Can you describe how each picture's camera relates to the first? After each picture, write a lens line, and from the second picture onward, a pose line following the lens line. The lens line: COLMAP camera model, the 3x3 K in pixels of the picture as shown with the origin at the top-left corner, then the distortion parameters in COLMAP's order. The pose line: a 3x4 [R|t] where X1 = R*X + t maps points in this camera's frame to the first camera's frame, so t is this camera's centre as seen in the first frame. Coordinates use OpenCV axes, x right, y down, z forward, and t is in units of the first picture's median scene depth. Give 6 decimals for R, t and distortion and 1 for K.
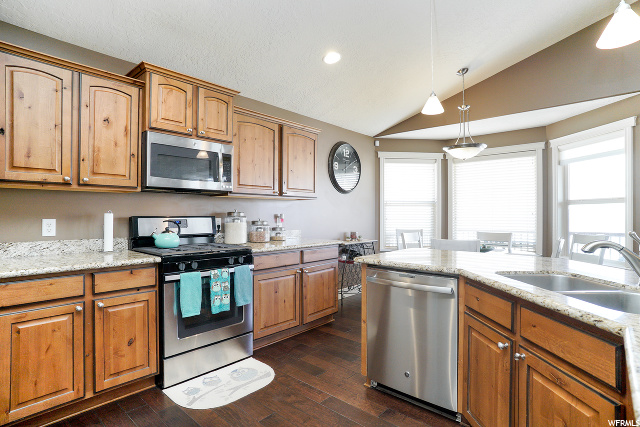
lens RADIAL K [[333.7, 0, 314.7], [0, 333.7, 214.4], [0, 0, 1]] dist [-0.074140, 0.035513]
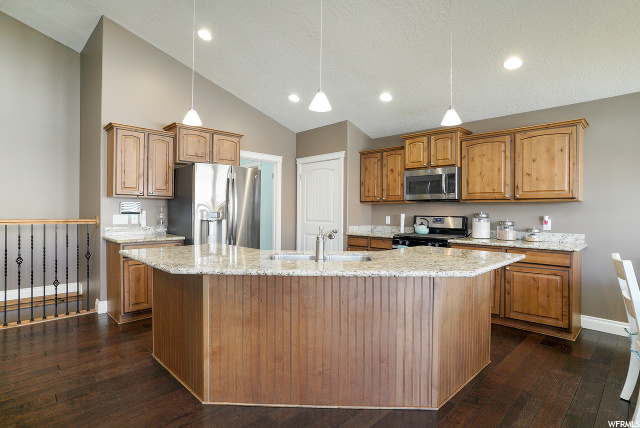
lens RADIAL K [[333.7, 0, 314.7], [0, 333.7, 214.9], [0, 0, 1]] dist [-0.074140, 0.035513]
pose [[-0.066963, 0.005444, -0.997741, 1.304299], [-0.011100, 0.999919, 0.006200, -0.004099], [0.997694, 0.011490, -0.066897, 0.540037]]
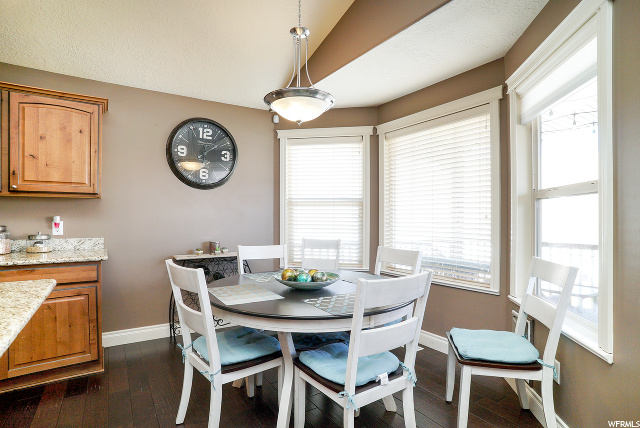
lens RADIAL K [[333.7, 0, 314.7], [0, 333.7, 214.9], [0, 0, 1]] dist [-0.074140, 0.035513]
pose [[0.965533, -0.000215, -0.260279, 0.921719], [-0.001493, 0.999979, -0.006364, -0.001398], [0.260275, 0.006533, 0.965512, 0.652744]]
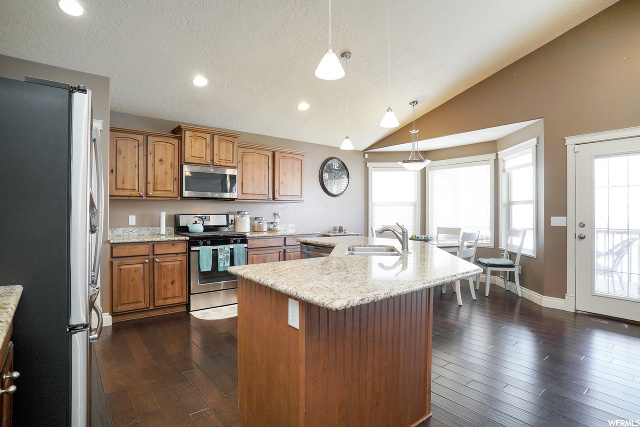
lens RADIAL K [[333.7, 0, 314.7], [0, 333.7, 214.4], [0, 0, 1]] dist [-0.074140, 0.035513]
pose [[0.986214, 0.001317, -0.165471, 0.411779], [-0.000370, 0.999983, 0.005752, -0.002177], [0.165476, -0.005611, 0.986198, -0.539025]]
